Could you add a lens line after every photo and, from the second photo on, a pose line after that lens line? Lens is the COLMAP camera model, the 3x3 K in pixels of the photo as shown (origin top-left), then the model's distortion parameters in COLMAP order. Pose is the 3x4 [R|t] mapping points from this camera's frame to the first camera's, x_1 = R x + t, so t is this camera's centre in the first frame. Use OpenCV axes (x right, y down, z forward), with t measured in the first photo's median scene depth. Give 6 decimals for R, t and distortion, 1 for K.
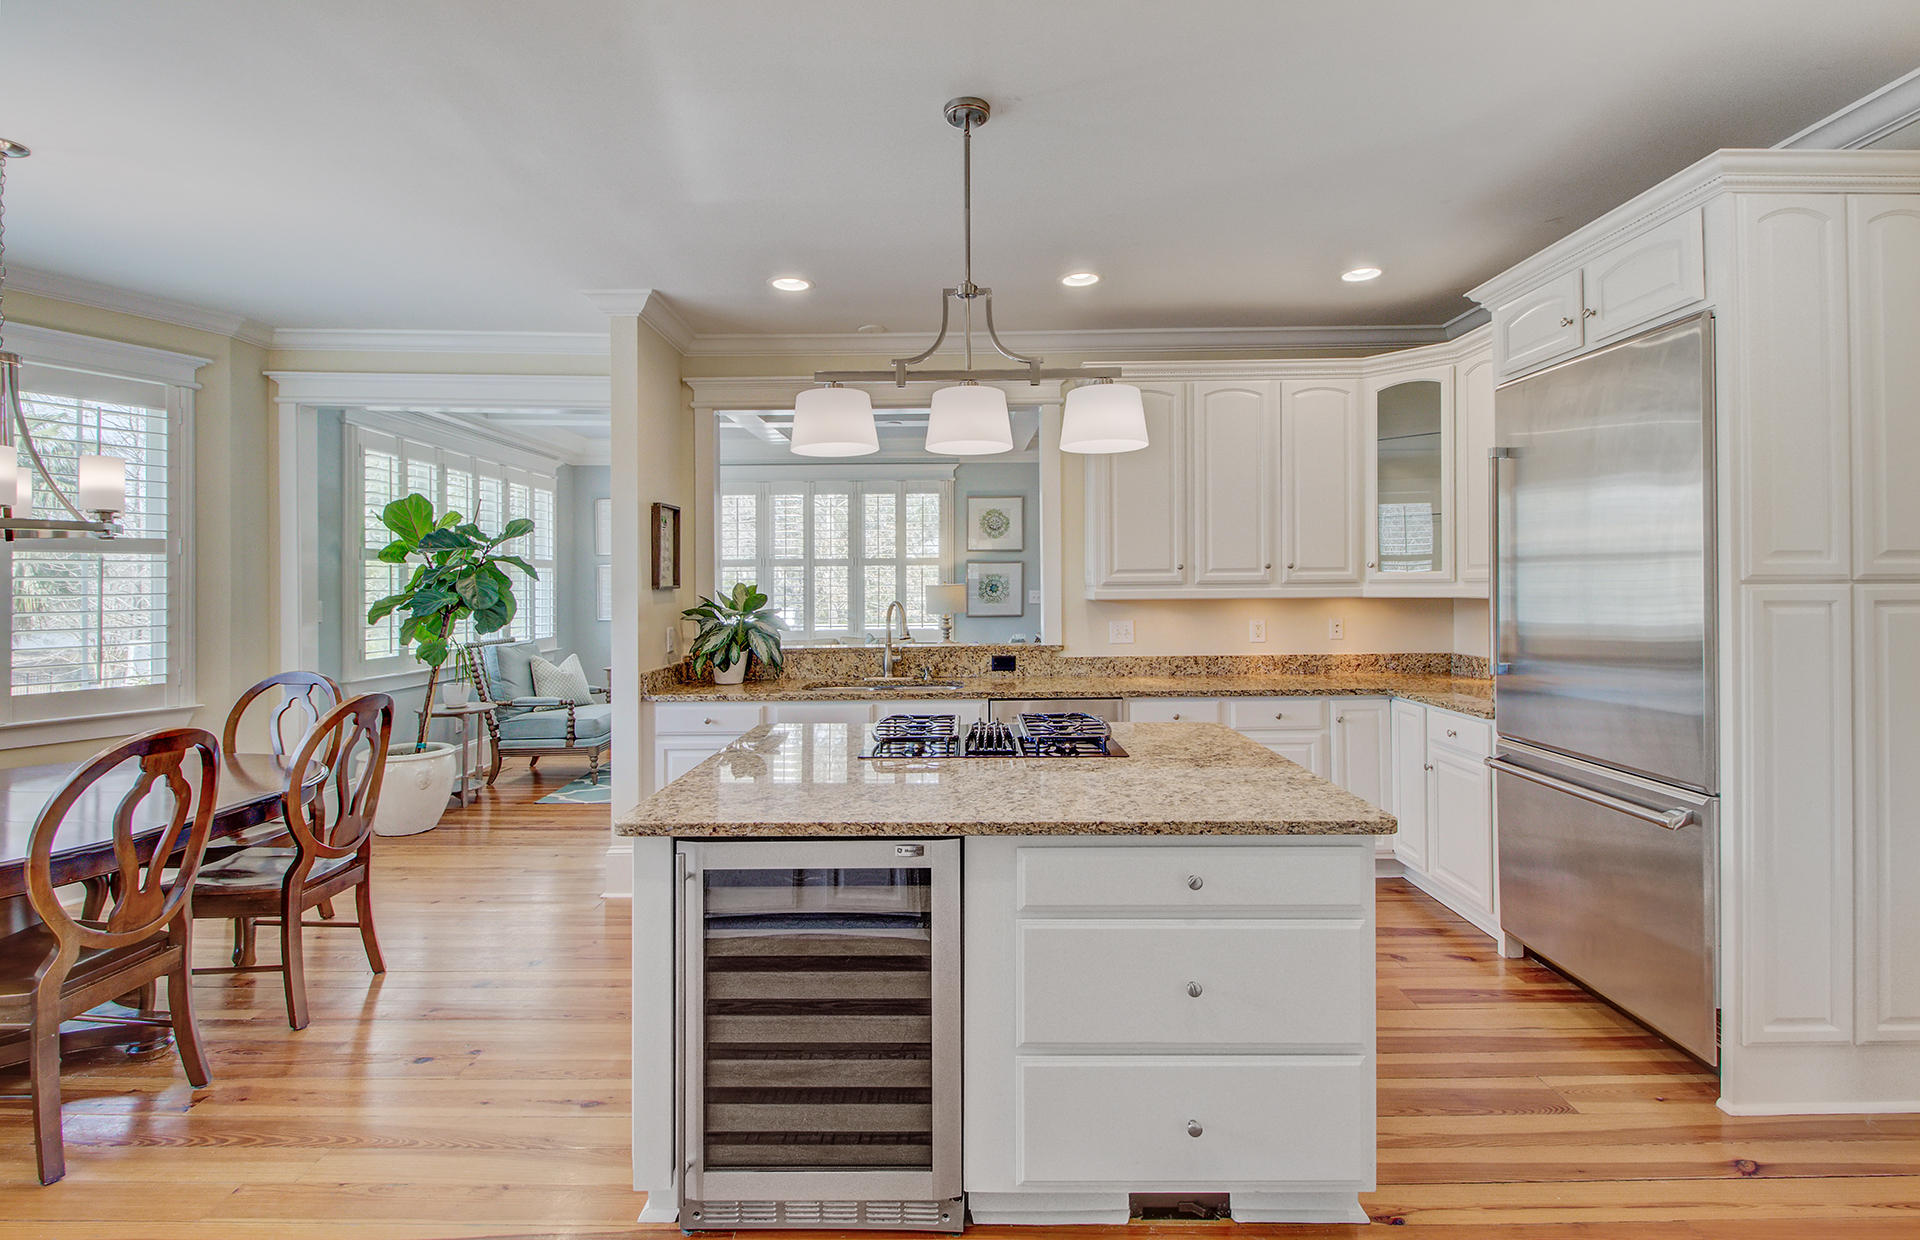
lens RADIAL K [[899.9, 0, 960.5], [0, 899.9, 581.7], [0, 0, 1]] dist [0.001547, -0.000586]
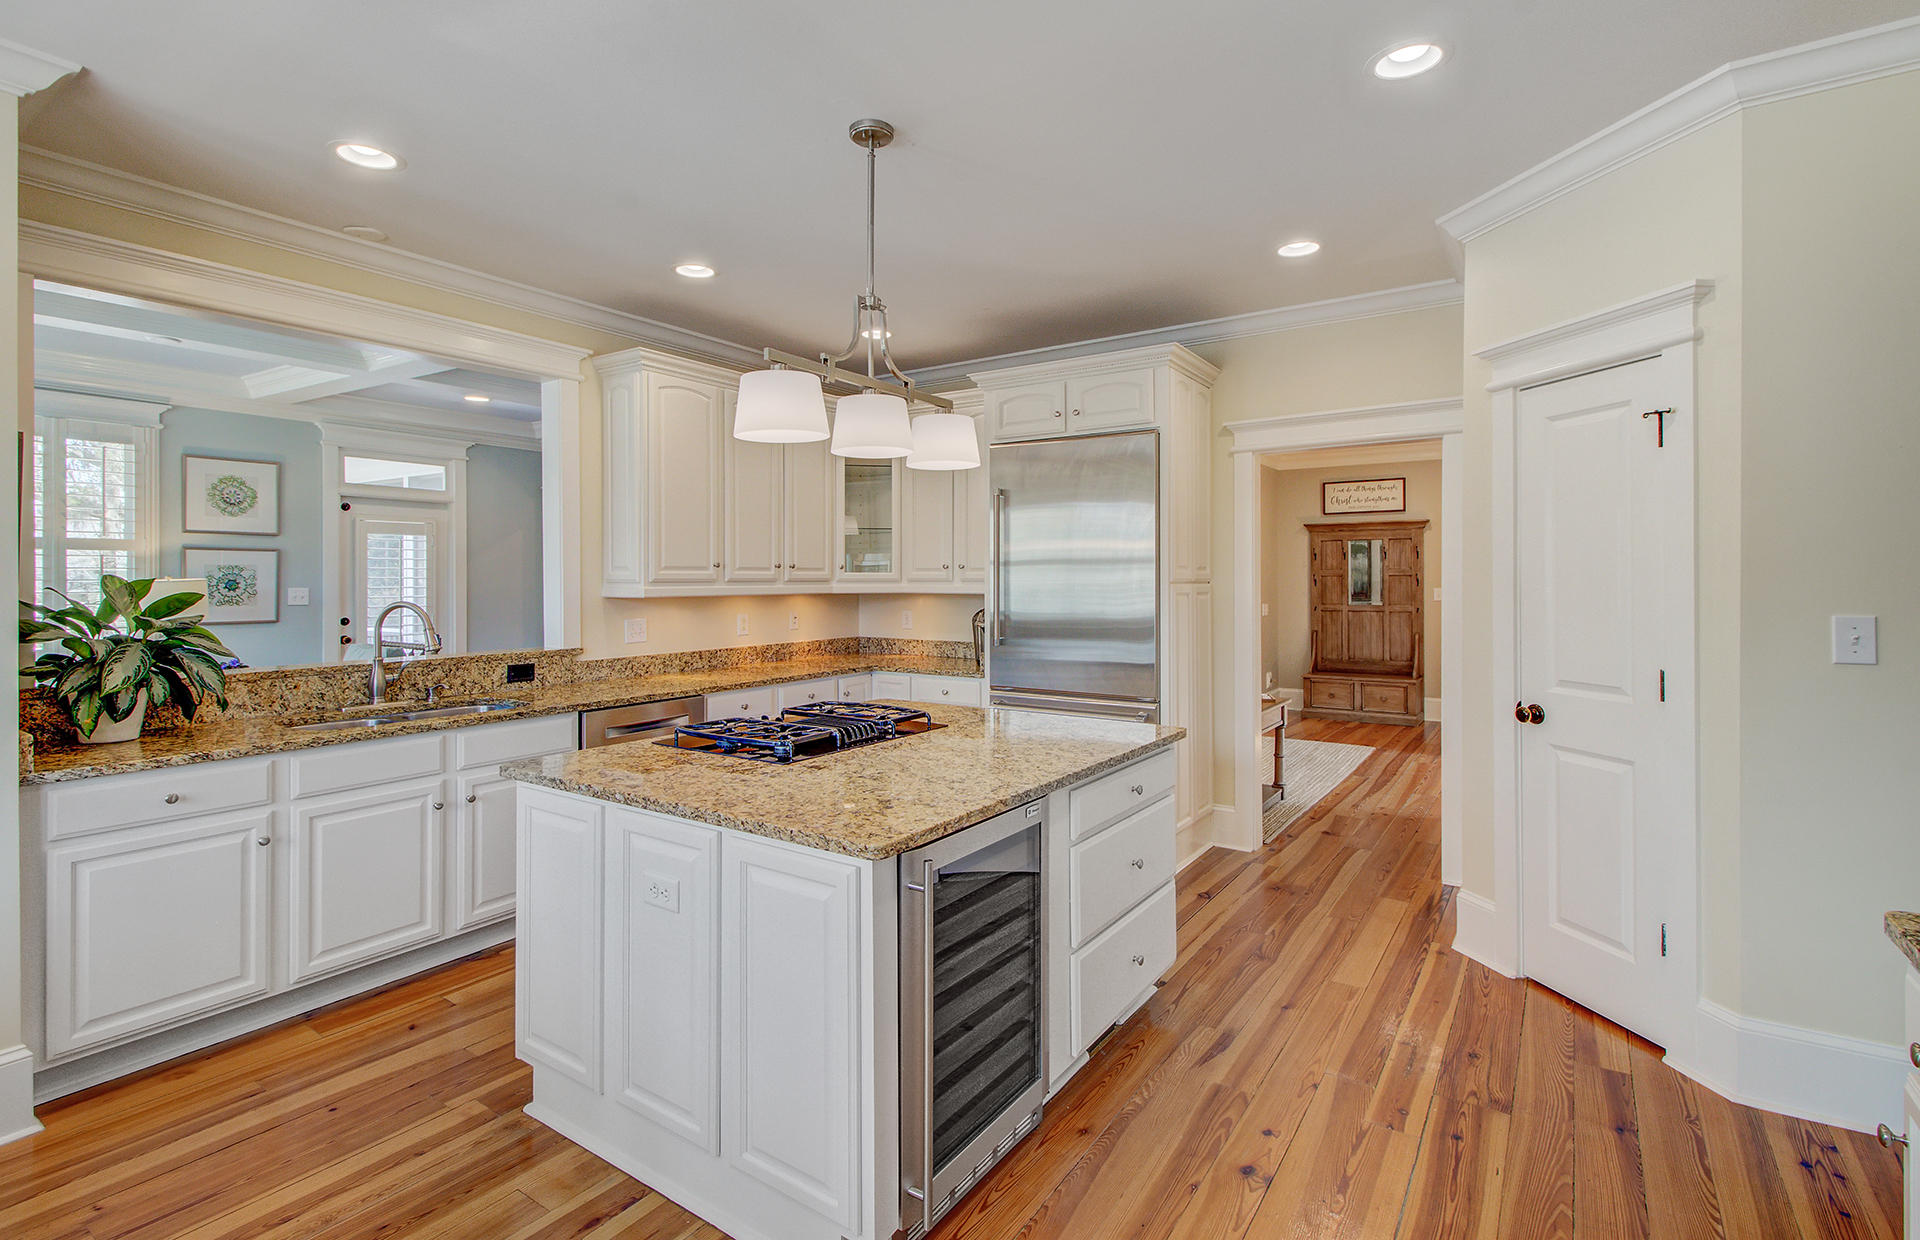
lens RADIAL K [[899.9, 0, 960.5], [0, 899.9, 581.7], [0, 0, 1]] dist [0.001547, -0.000586]
pose [[0.543136, 0.005414, 0.839627, -0.448645], [-0.007472, 0.999971, -0.001614, 0.002328], [-0.839611, -0.005396, 0.543161, 0.187194]]
